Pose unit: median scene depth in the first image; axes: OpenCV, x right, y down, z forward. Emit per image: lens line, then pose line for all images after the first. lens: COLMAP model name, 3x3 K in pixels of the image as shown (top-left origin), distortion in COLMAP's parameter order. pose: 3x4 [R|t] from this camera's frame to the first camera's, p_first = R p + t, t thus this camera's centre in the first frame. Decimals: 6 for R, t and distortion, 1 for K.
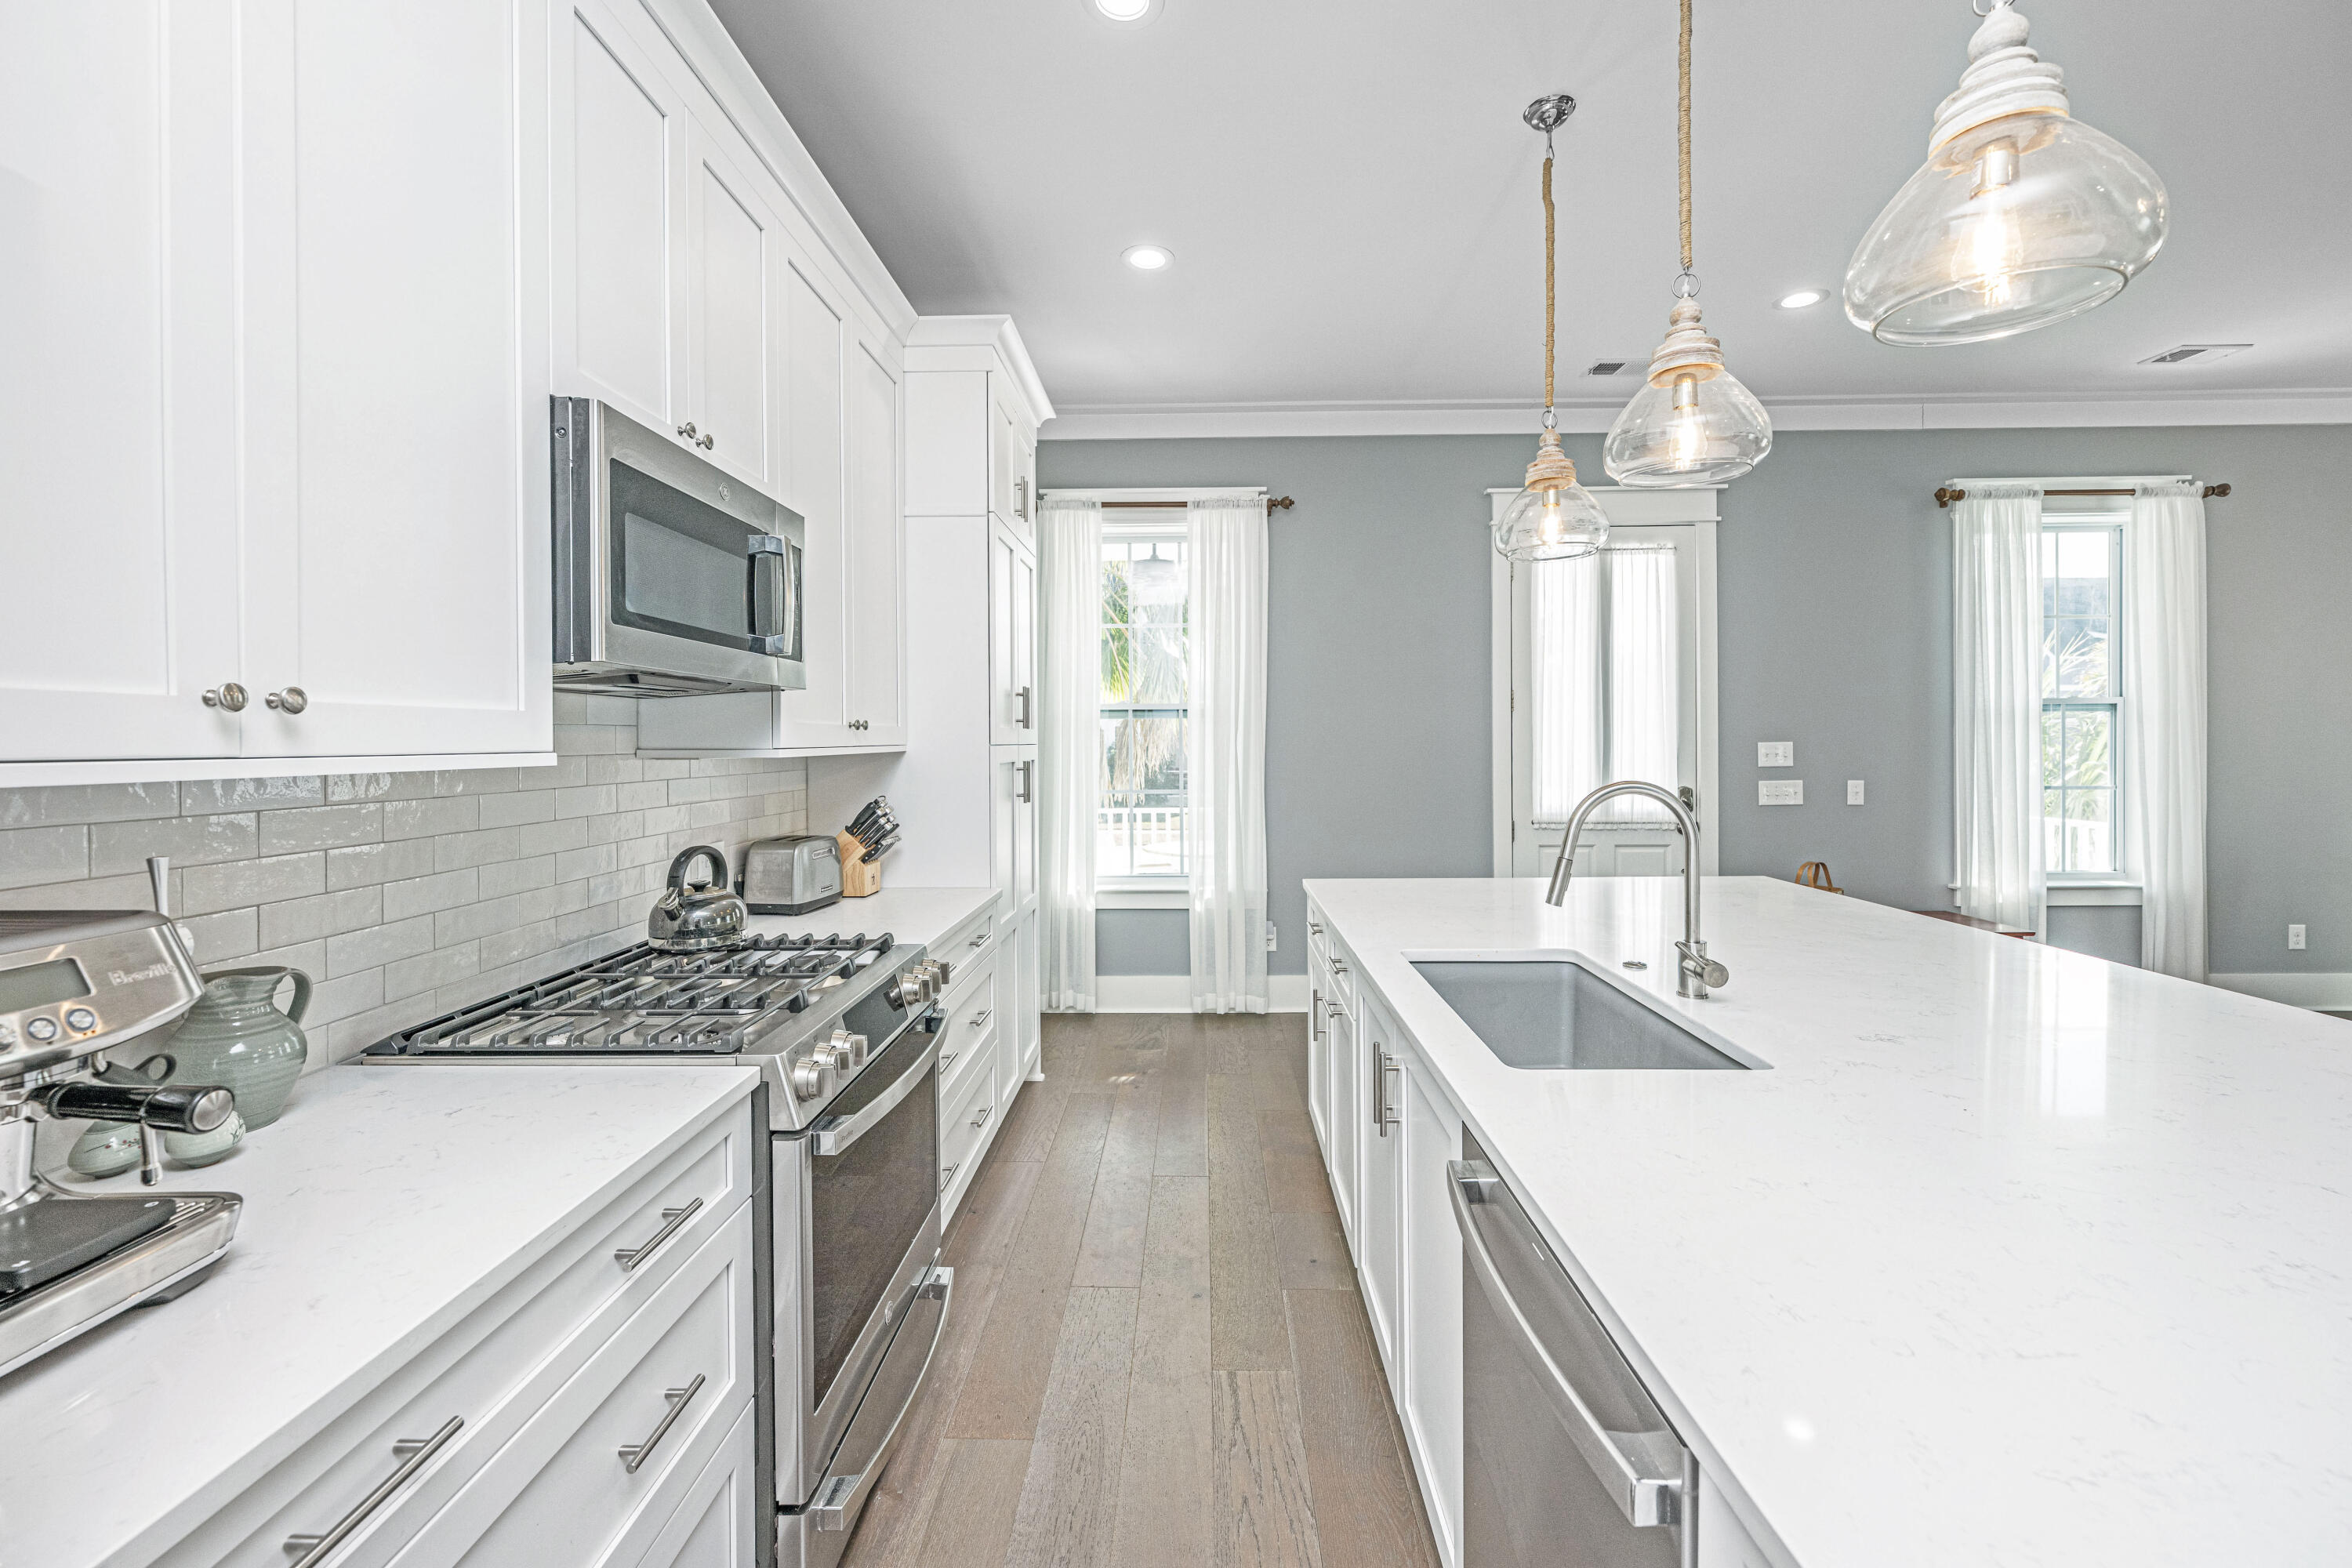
lens RADIAL K [[963.9, 0, 1166.9], [0, 963.9, 756.8], [0, 0, 1]] dist [-0.001016, -0.000157]
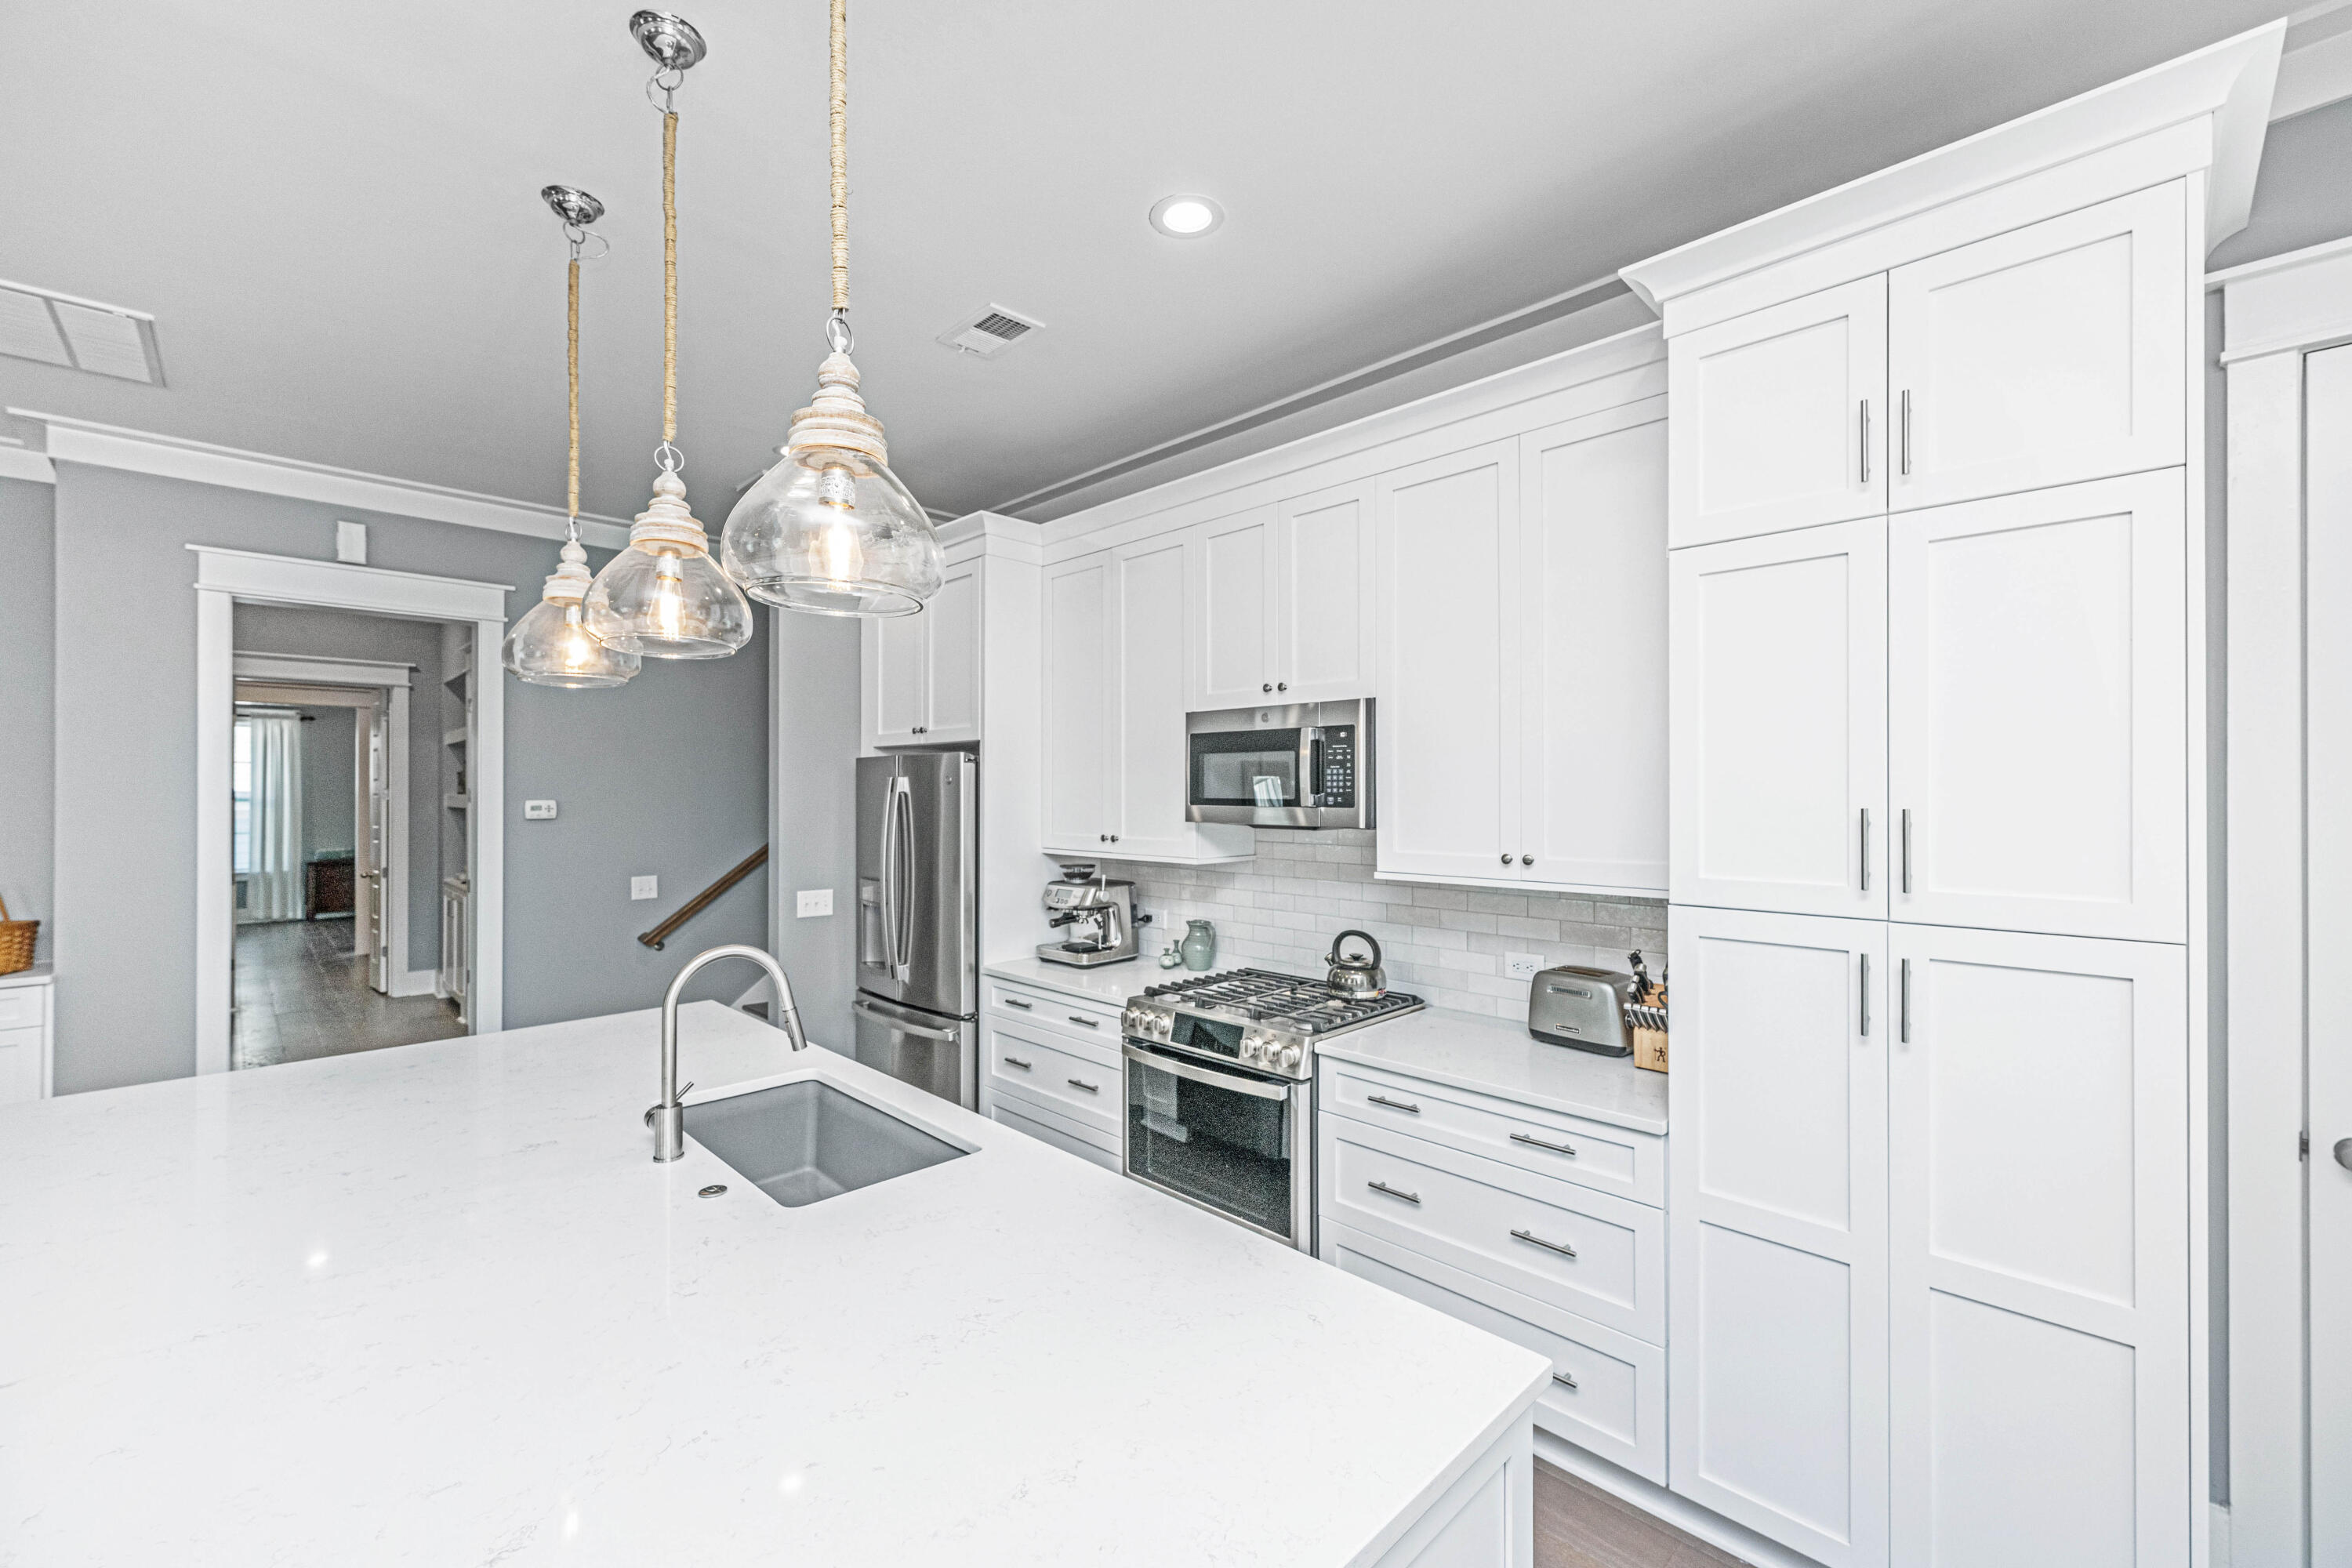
lens RADIAL K [[963.9, 0, 1166.9], [0, 963.9, 756.8], [0, 0, 1]] dist [-0.001016, -0.000157]
pose [[-0.701593, -0.017994, -0.712350, 0.807550], [-0.004862, 0.999779, -0.020466, -0.147881], [0.712561, -0.010896, -0.701526, 1.862734]]
